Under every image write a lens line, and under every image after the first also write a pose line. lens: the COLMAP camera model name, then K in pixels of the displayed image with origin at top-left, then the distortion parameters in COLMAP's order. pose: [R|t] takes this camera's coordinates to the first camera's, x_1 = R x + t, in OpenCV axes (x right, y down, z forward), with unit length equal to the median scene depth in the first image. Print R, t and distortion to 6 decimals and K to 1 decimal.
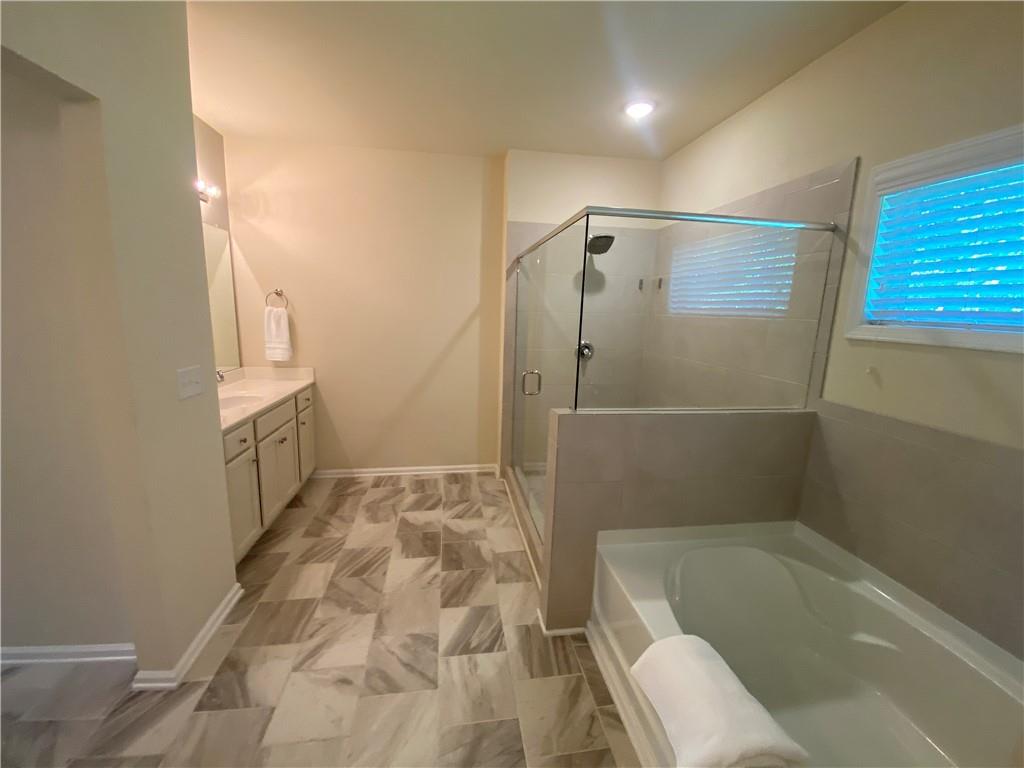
lens RADIAL K [[420.8, 0, 509.3], [0, 420.8, 376.3], [0, 0, 1]] dist [0.009868, -0.007509]
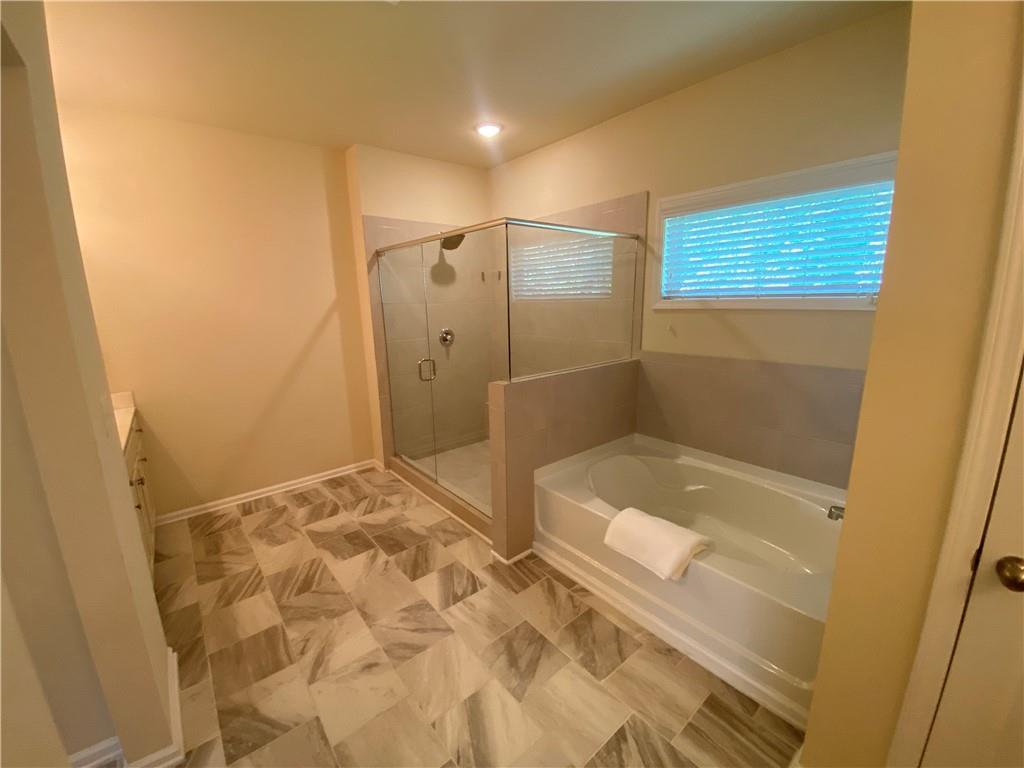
lens RADIAL K [[420.8, 0, 513.5], [0, 420.8, 381.5], [0, 0, 1]] dist [0.009868, -0.007509]
pose [[0.849609, -0.143261, 0.507583, -0.420442], [0.128620, 0.989625, 0.064025, 0.008346], [-0.511489, 0.010889, 0.859221, -0.063314]]
